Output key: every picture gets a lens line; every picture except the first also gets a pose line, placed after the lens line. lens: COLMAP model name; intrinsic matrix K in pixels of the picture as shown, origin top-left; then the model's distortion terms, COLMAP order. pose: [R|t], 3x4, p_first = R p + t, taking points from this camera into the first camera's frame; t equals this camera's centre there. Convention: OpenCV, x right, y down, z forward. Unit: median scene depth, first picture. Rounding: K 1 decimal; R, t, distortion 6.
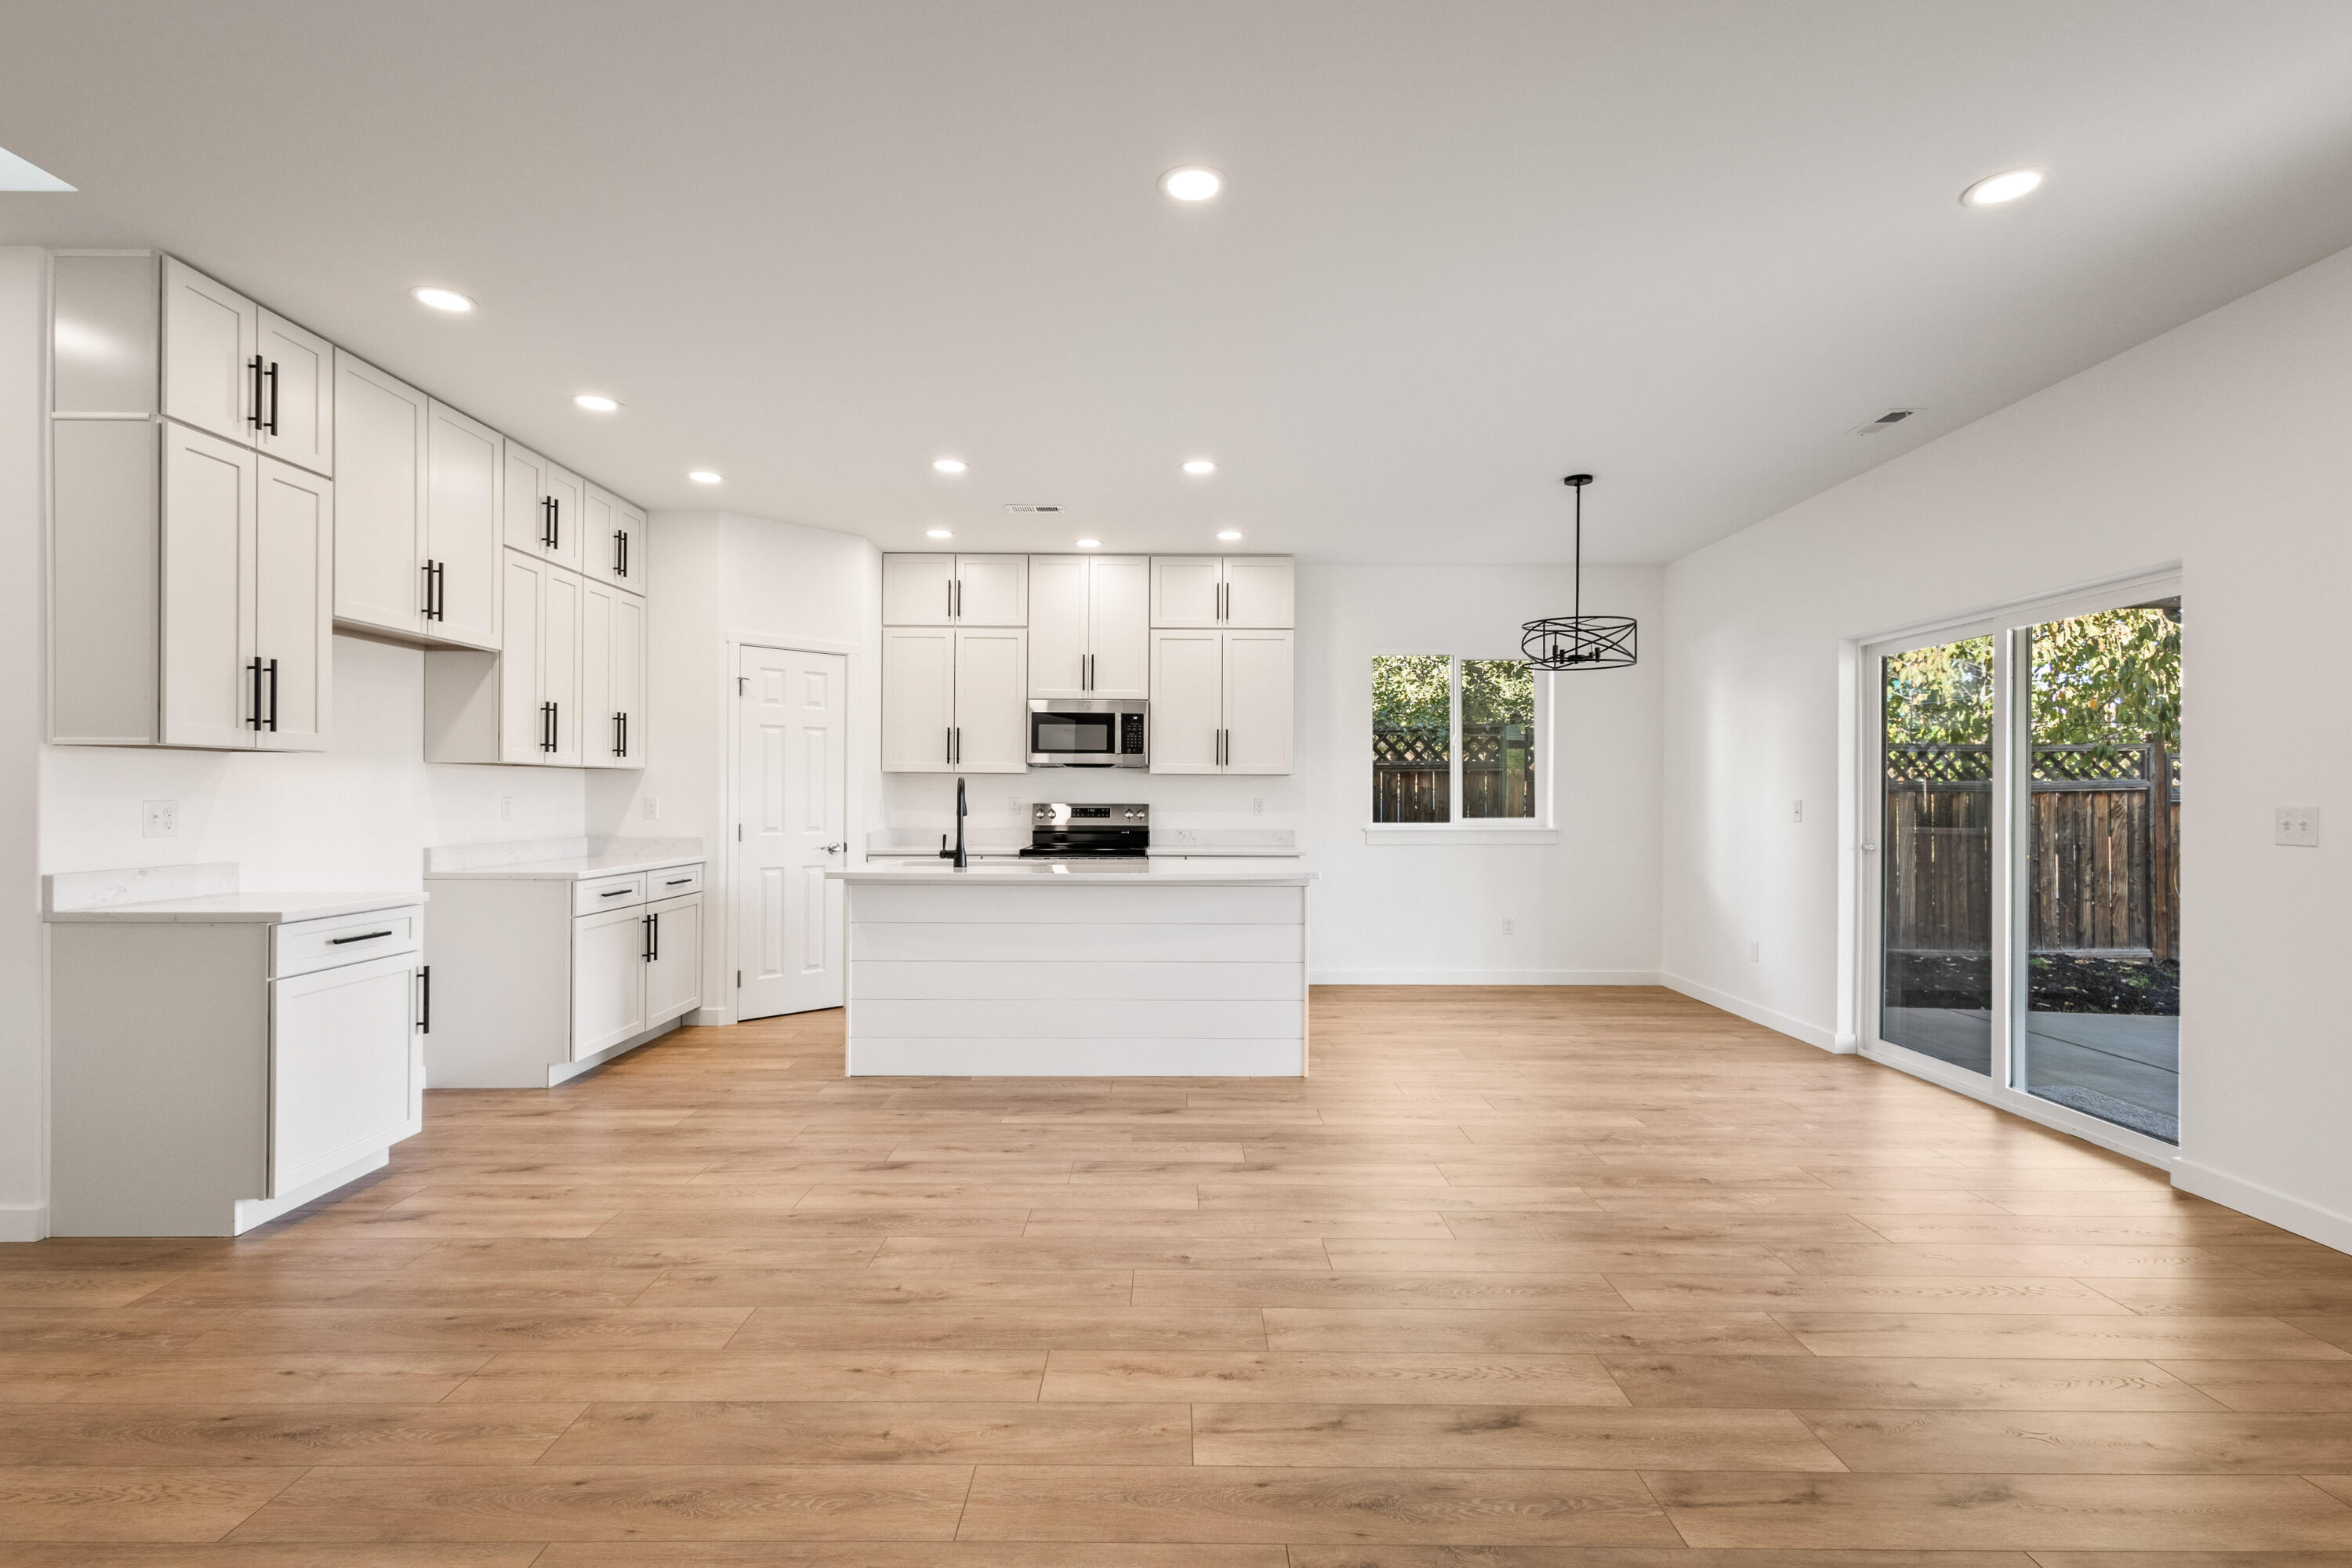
lens RADIAL K [[1081.1, 0, 1170.0], [0, 1081.1, 784.6], [0, 0, 1]] dist [0.011871, -0.003503]
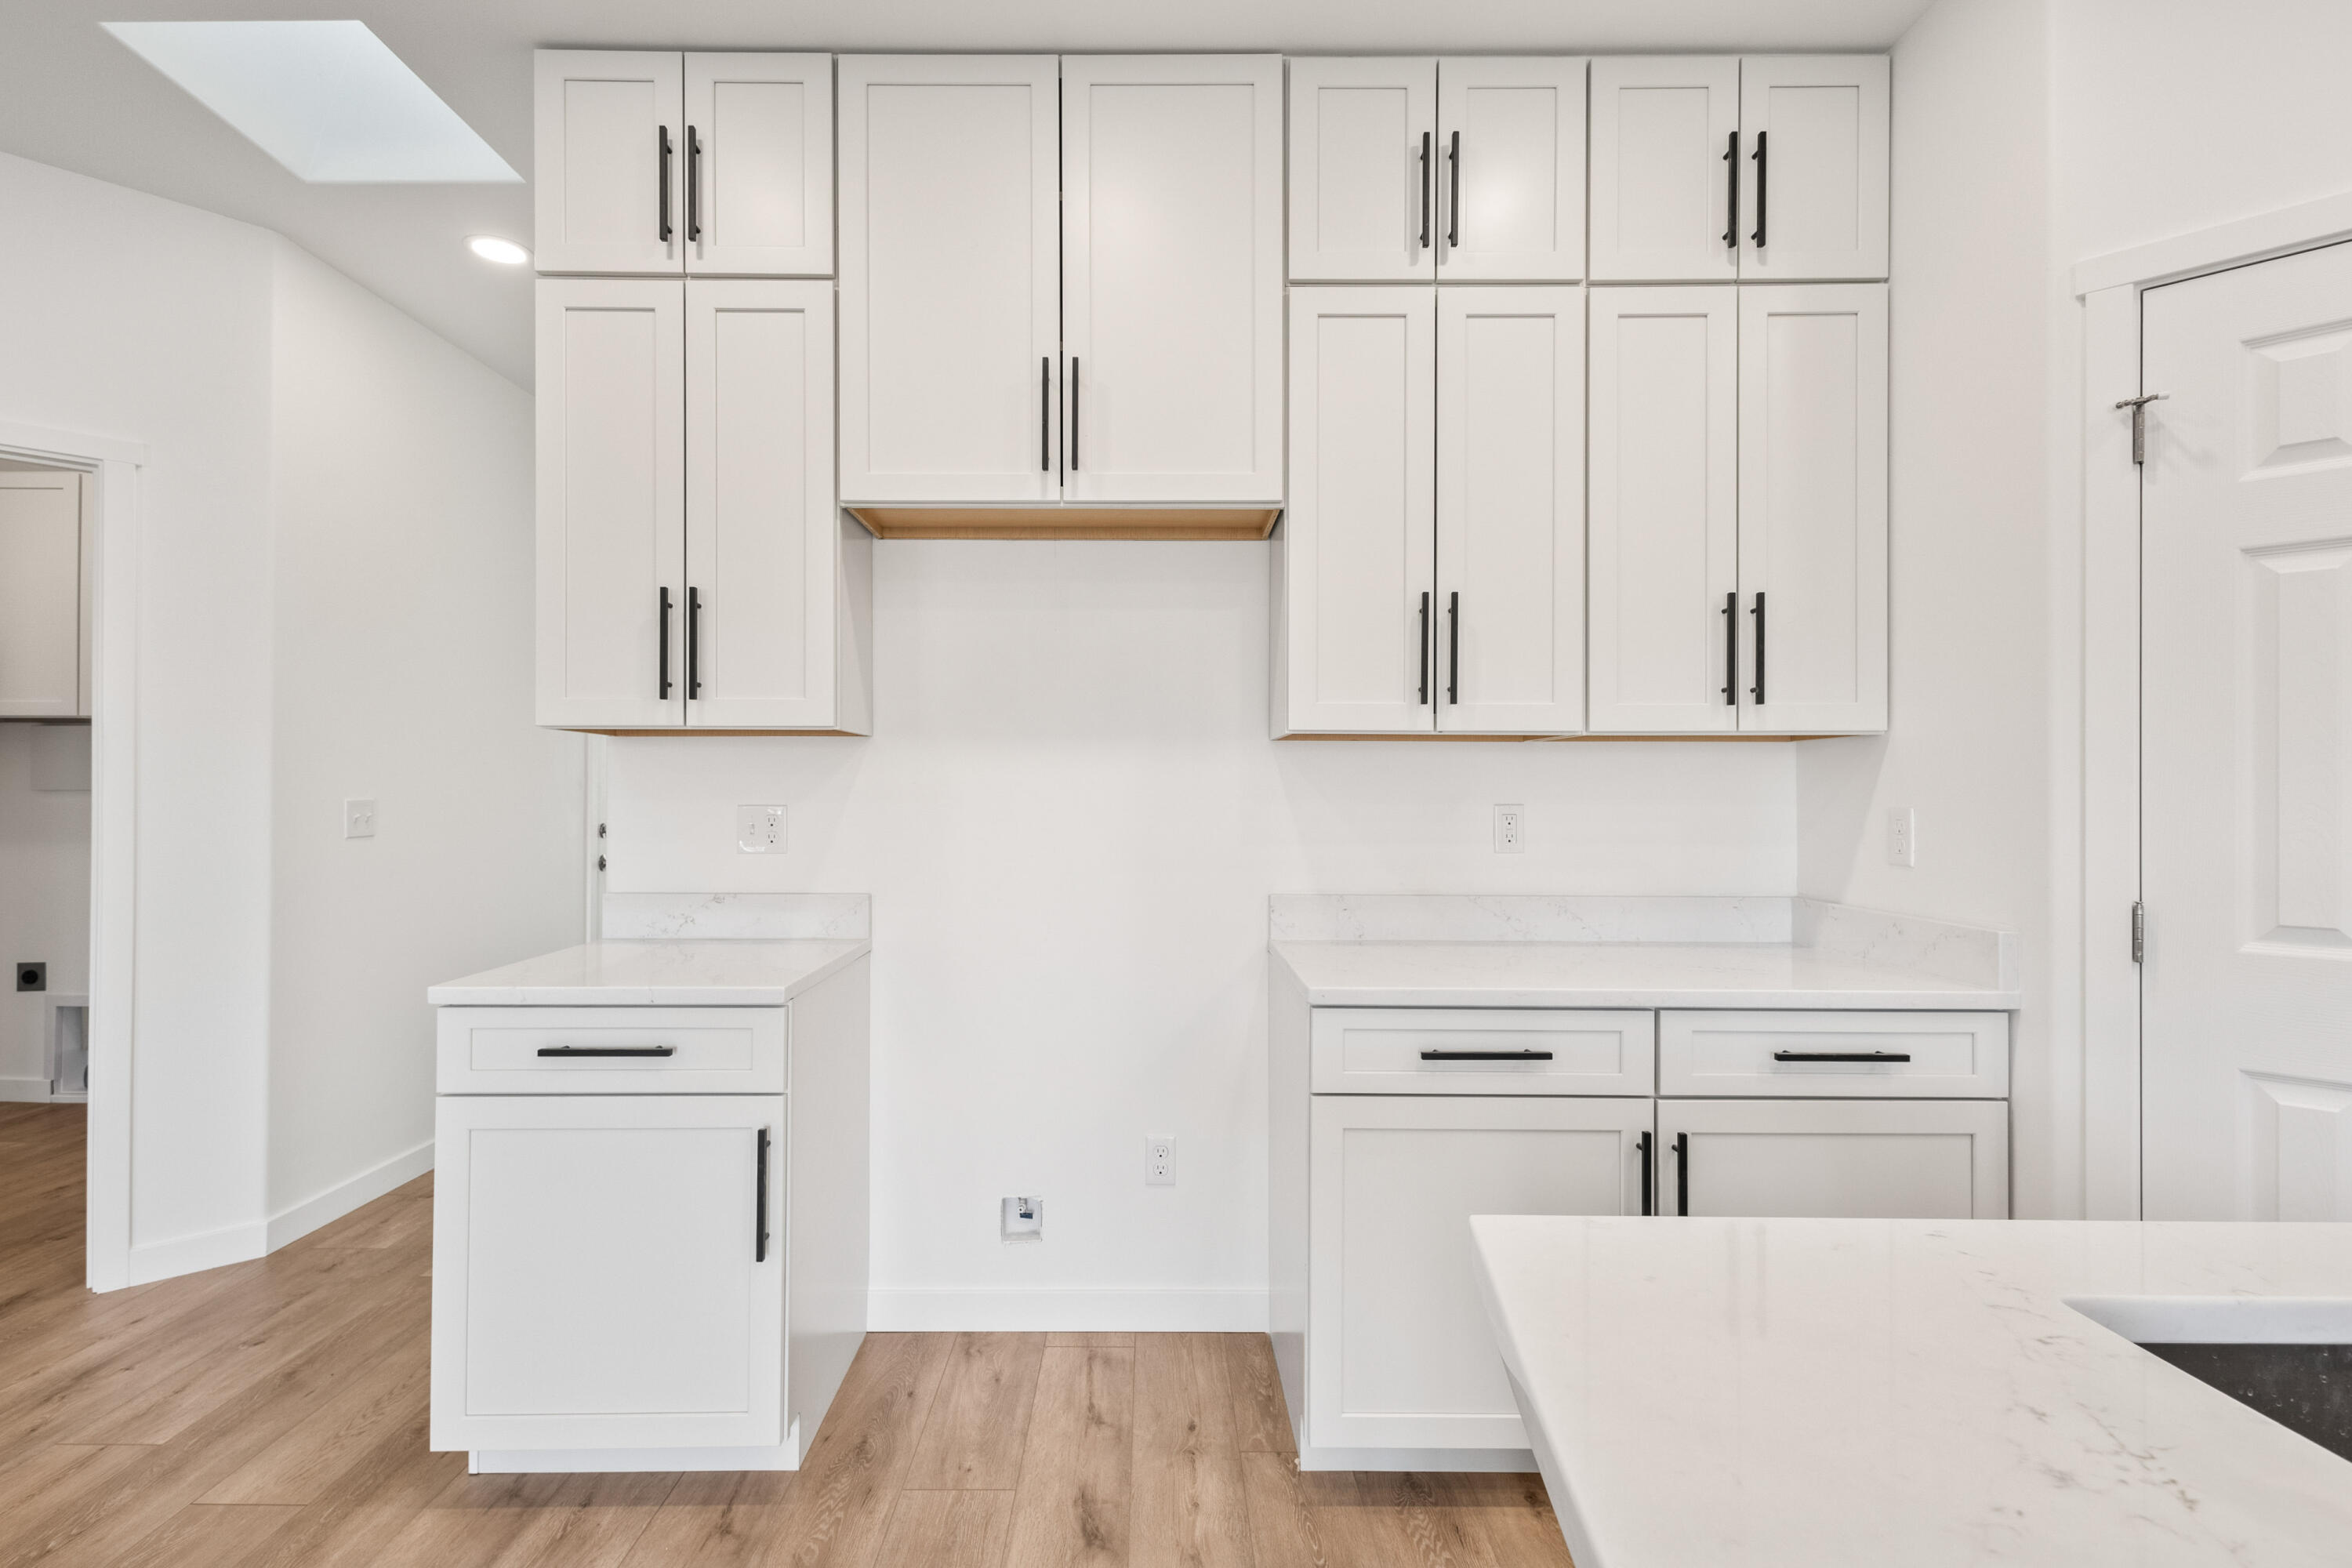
lens RADIAL K [[1081.1, 0, 1149.1], [0, 1081.1, 790.3], [0, 0, 1]] dist [0.011871, -0.003503]
pose [[0.006600, -0.005350, -0.999964, -0.104056], [0.006814, 0.999963, -0.005305, 0.005764], [0.999955, -0.006779, 0.006636, 0.730523]]
